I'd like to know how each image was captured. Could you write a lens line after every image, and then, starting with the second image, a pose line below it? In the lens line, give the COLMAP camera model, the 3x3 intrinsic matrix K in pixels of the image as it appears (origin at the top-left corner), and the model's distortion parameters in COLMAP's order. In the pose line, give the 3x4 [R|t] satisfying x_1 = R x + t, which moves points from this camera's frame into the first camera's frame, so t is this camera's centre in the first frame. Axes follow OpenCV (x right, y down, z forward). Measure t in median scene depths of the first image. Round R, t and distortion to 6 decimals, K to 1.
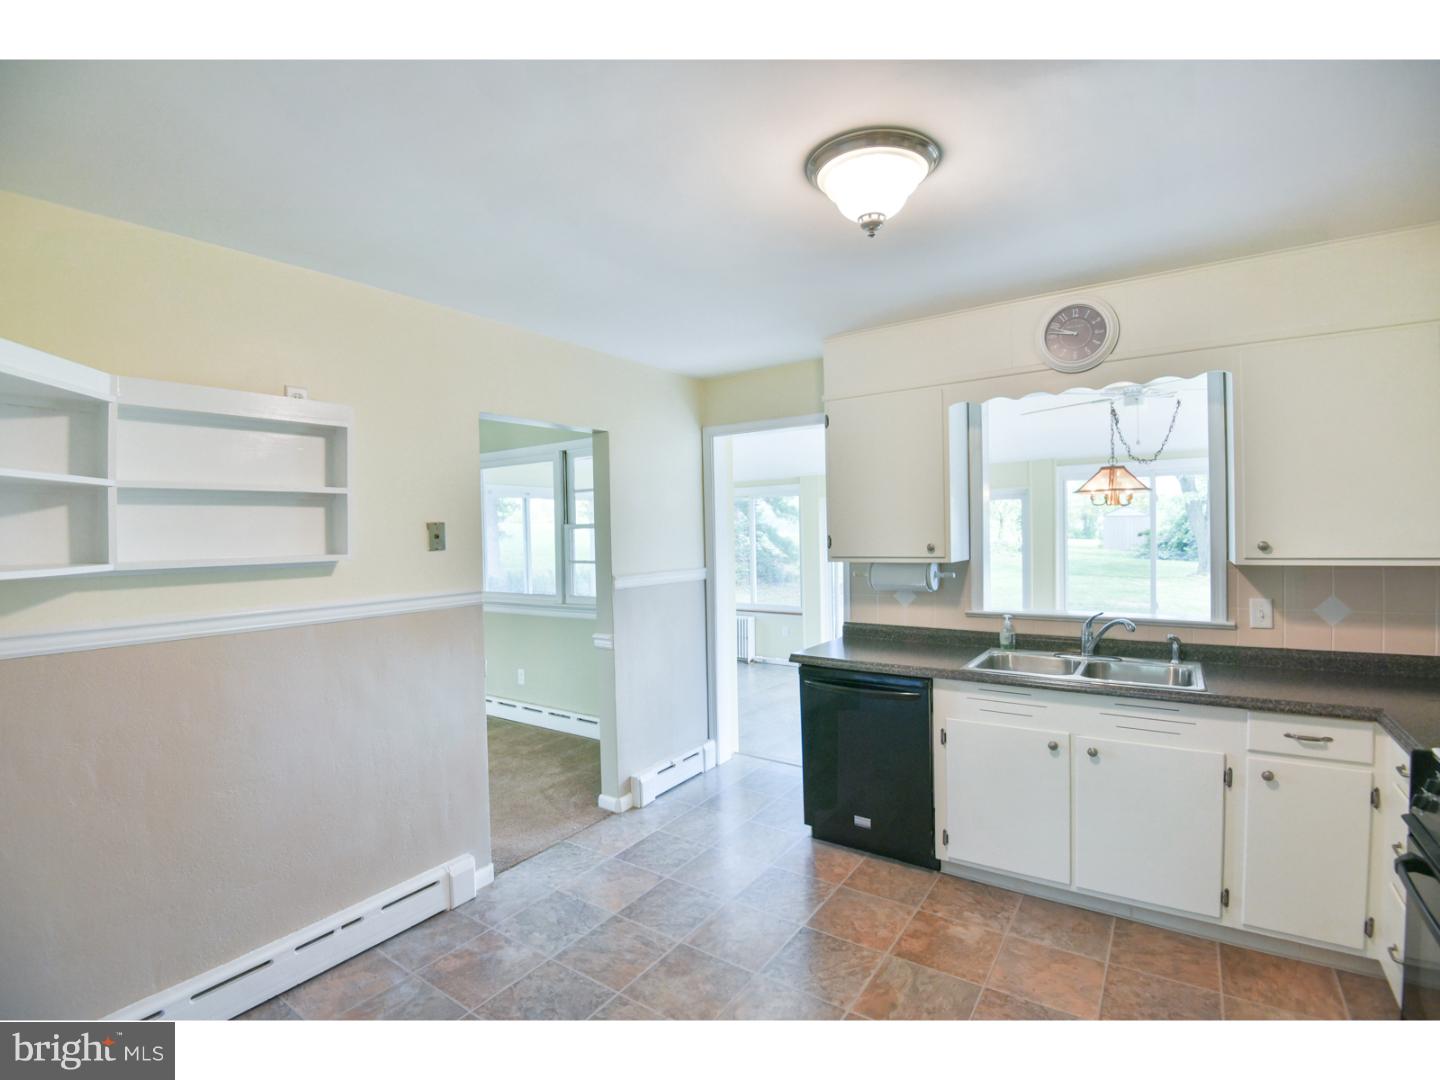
lens RADIAL K [[665.3, 0, 687.6], [0, 665.3, 544.3], [0, 0, 1]] dist [-0.001119, -0.025825]
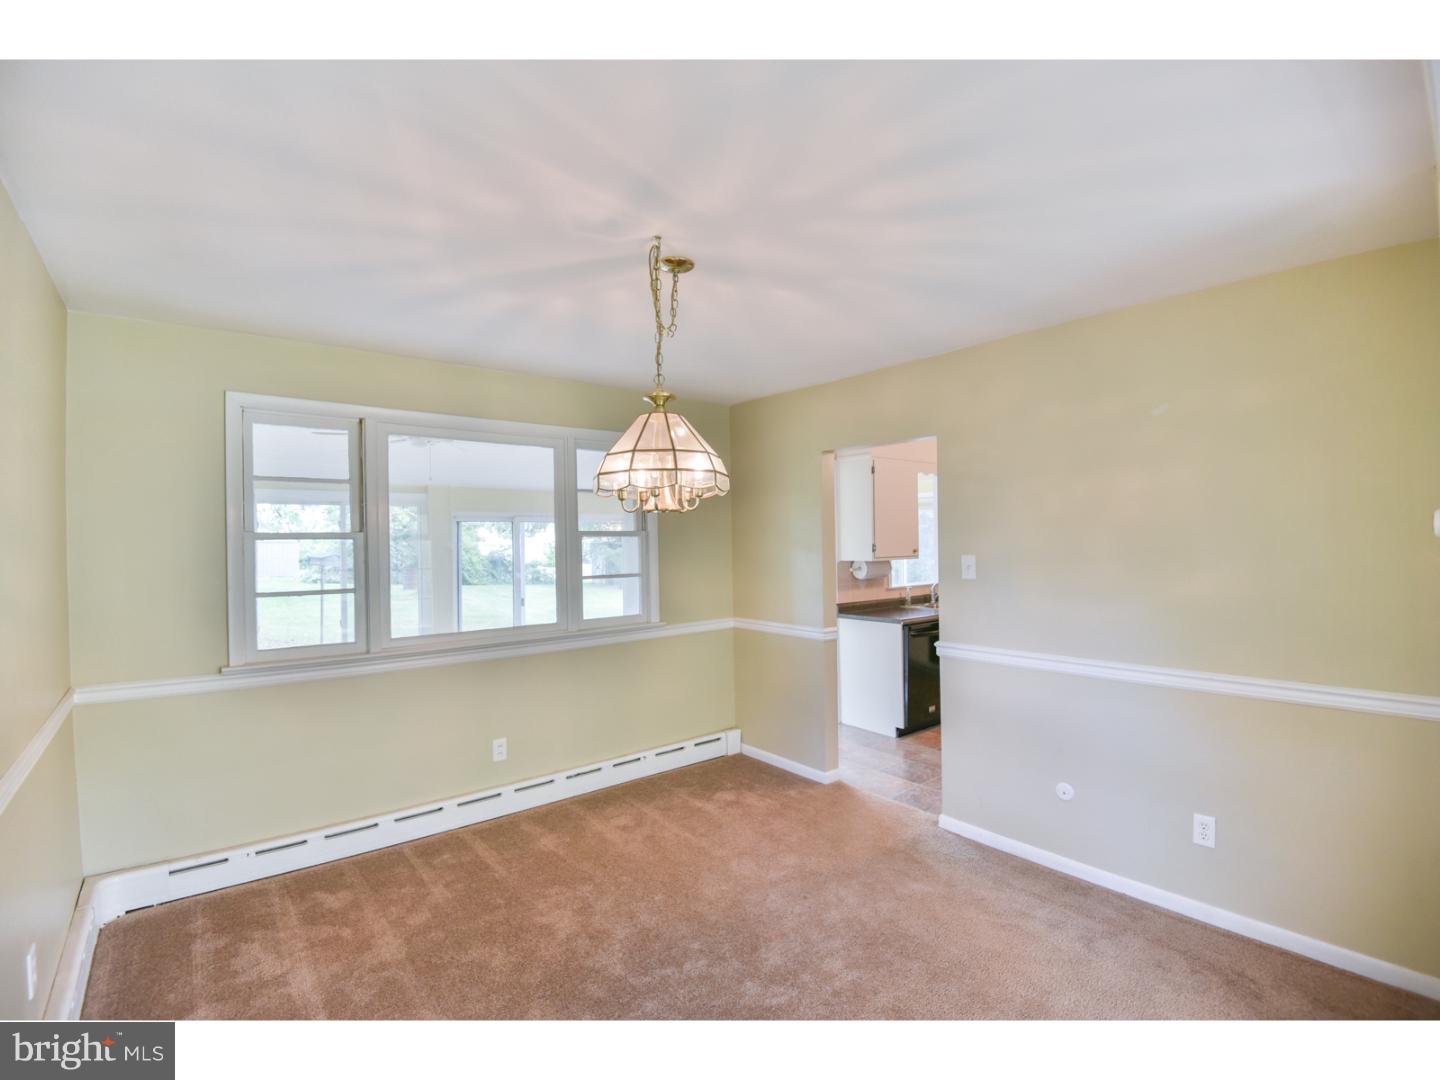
lens RADIAL K [[665.3, 0, 687.6], [0, 665.3, 544.3], [0, 0, 1]] dist [-0.001119, -0.025825]
pose [[0.274483, 0.011943, 0.961518, -0.952322], [0.023339, 0.999546, -0.019078, 0.004363], [-0.961309, 0.027678, 0.274079, 0.679801]]
